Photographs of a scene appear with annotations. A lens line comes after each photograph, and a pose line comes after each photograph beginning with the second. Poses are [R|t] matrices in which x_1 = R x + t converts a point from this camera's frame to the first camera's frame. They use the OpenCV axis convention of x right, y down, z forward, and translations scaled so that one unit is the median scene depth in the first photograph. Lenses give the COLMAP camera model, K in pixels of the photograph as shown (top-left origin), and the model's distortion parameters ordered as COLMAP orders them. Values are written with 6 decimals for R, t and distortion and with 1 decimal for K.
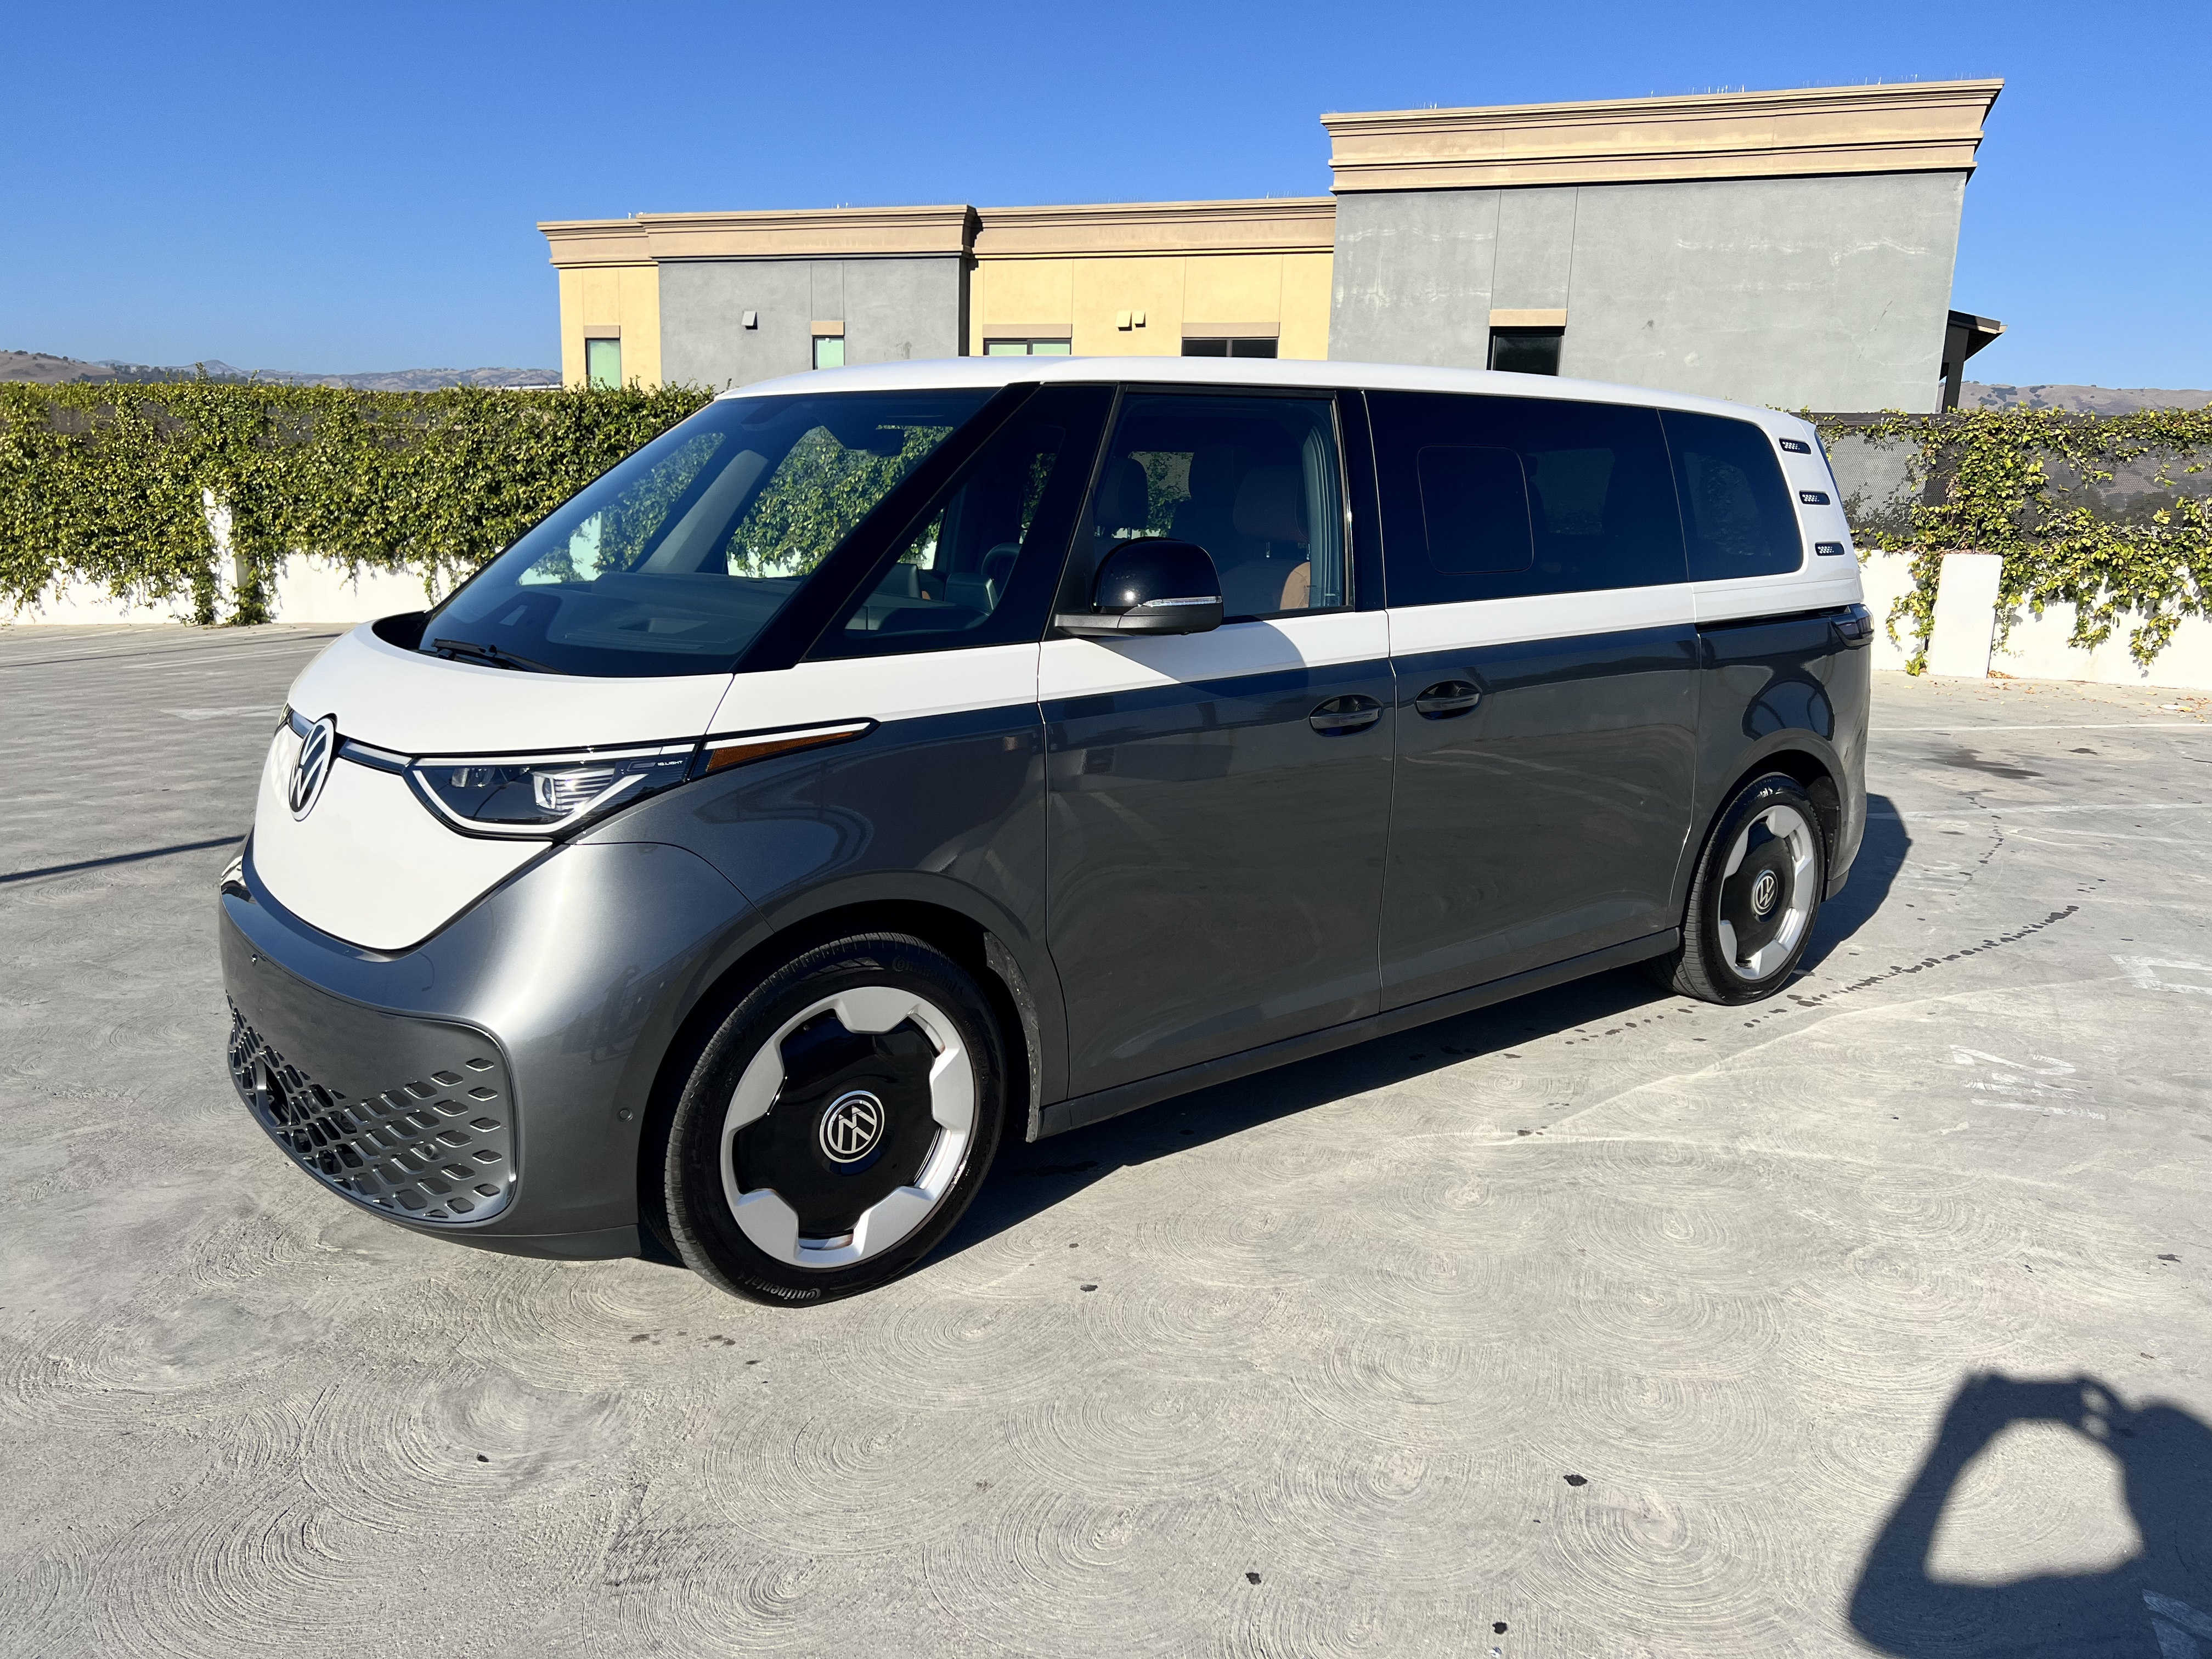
lens RADIAL K [[1647.0, 0, 1114.6], [0, 1647.0, 833.9], [0, 0, 1]] dist [0.058223, -0.057617]
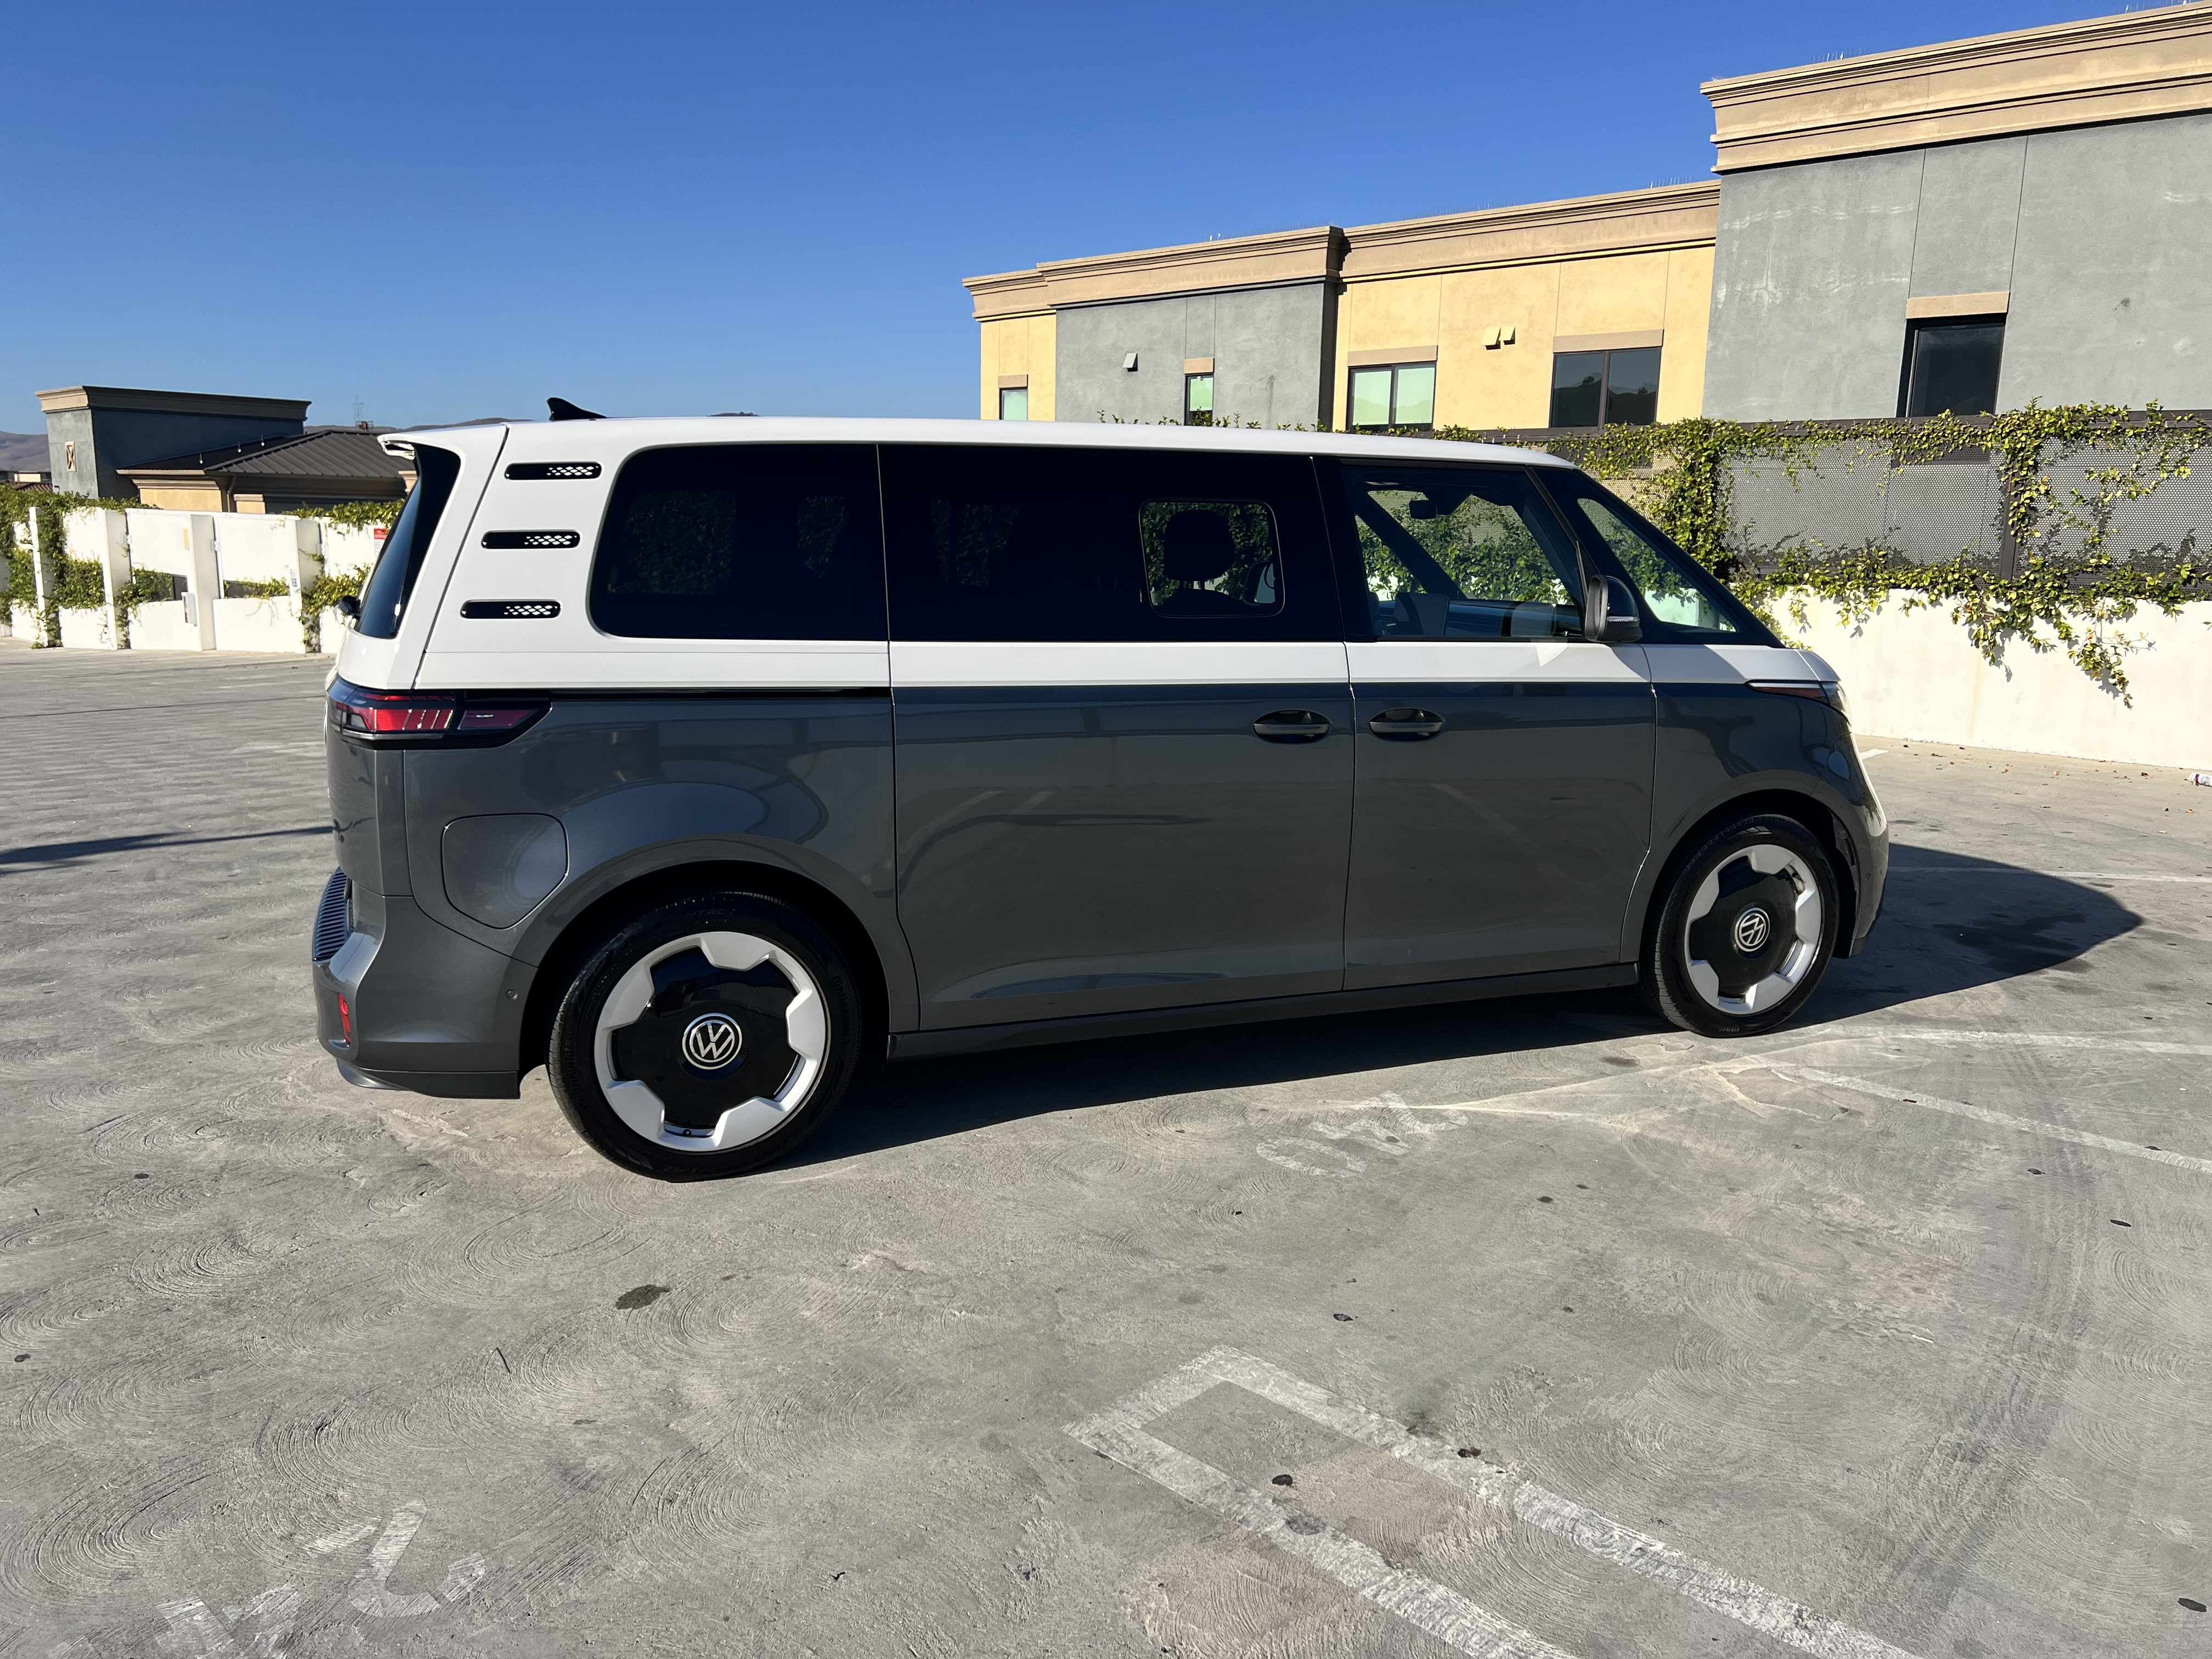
lens RADIAL K [[1647.0, 0, 1106.5], [0, 1647.0, 820.2], [0, 0, 1]] dist [0.058223, -0.057617]
pose [[0.919962, 0.056953, -0.387848, 0.215764], [-0.068901, 0.997479, -0.016957, -0.026039], [0.385905, 0.042323, 0.921567, 0.129171]]
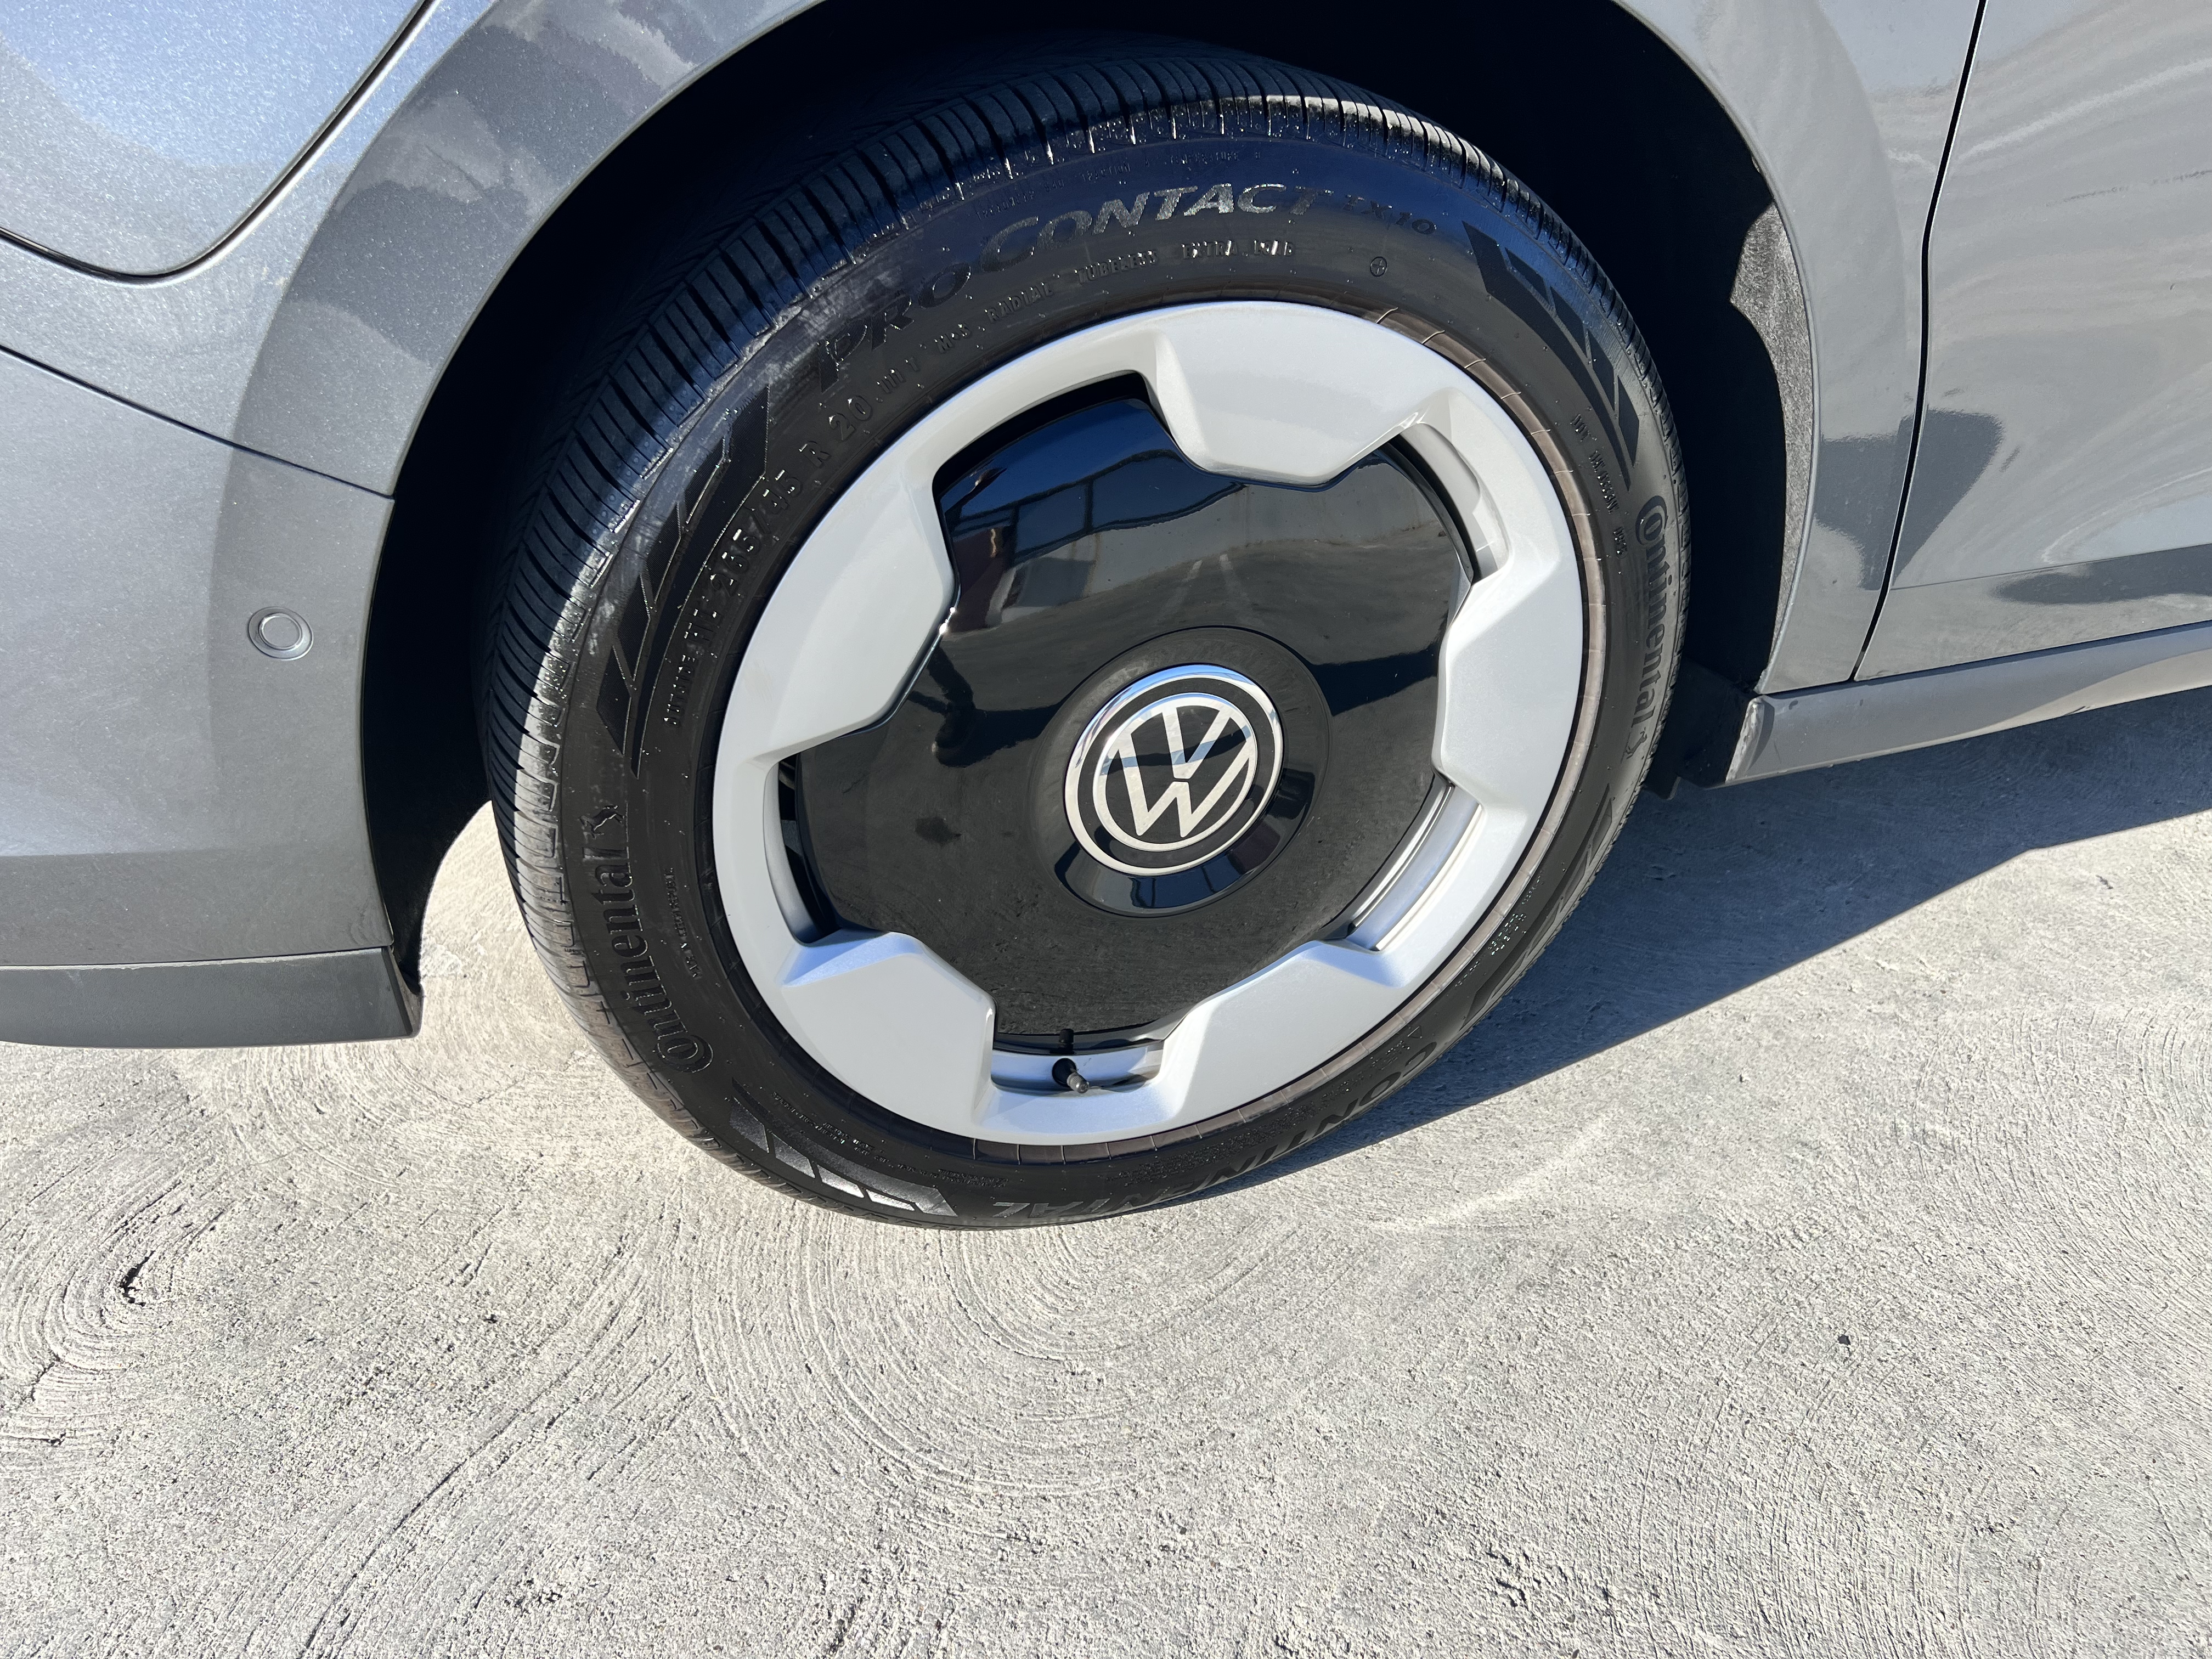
lens RADIAL K [[1647.0, 0, 1099.0], [0, 1647.0, 821.3], [0, 0, 1]] dist [0.058223, -0.057617]
pose [[0.911428, 0.207752, -0.355159, 0.113557], [-0.072909, 0.931054, 0.357523, -0.015636], [0.404948, -0.299963, 0.863736, 0.250234]]
